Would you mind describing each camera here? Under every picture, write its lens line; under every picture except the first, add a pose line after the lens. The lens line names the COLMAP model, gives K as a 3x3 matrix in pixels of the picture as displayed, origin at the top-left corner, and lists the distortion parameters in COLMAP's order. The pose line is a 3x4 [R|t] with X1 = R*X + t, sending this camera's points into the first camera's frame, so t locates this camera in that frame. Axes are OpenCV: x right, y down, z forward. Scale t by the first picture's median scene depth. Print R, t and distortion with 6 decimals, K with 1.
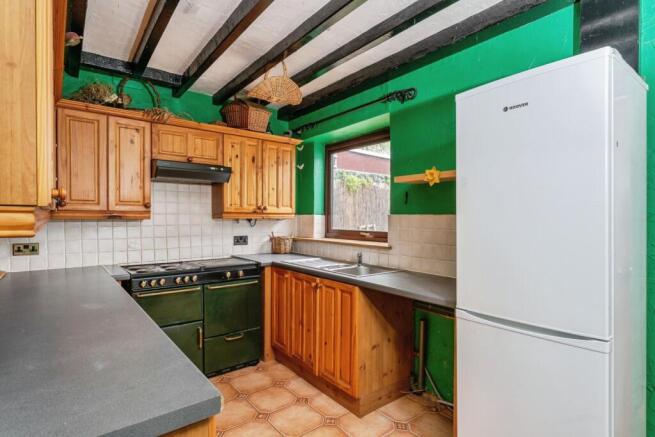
lens RADIAL K [[326.0, 0, 324.0], [0, 326.0, 219.4], [0, 0, 1]] dist [0.005846, 0.000315]
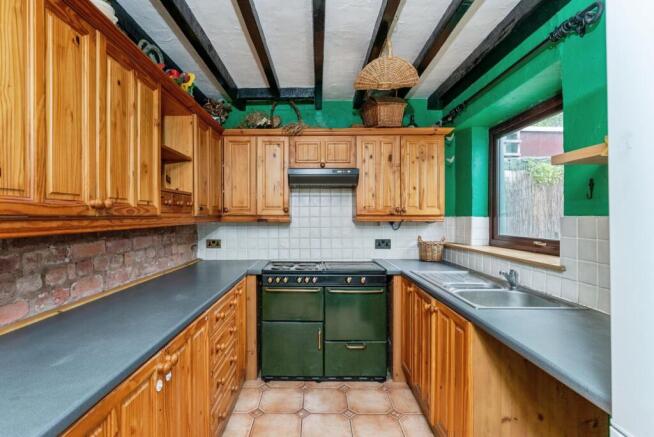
lens RADIAL K [[303.1, 0, 326.2], [0, 303.1, 216.6], [0, 0, 1]] dist [-0.004481, 0.000617]
pose [[0.786677, -0.006158, -0.617334, 0.199067], [-0.001454, 0.999929, -0.011828, -0.006712], [0.617363, 0.010202, 0.786613, 0.240030]]
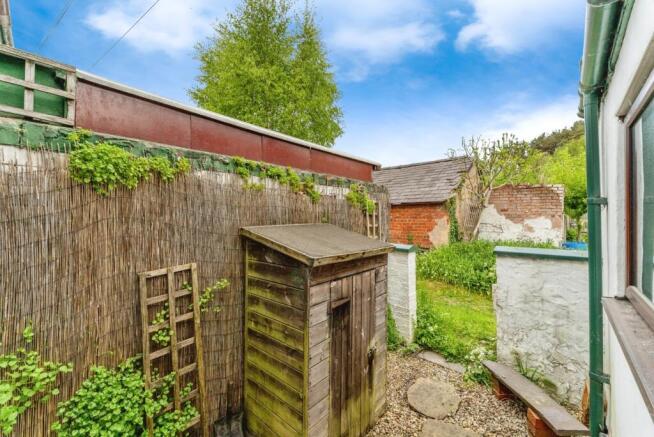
lens RADIAL K [[255.8, 0, 326.8], [0, 255.8, 218.2], [0, 0, 1]] dist [-0.000021, -0.000006]
pose [[0.989764, -0.003601, 0.142667, 0.489366], [0.005349, 0.999915, -0.011866, -0.074657], [-0.142612, 0.012508, 0.989700, 1.106848]]
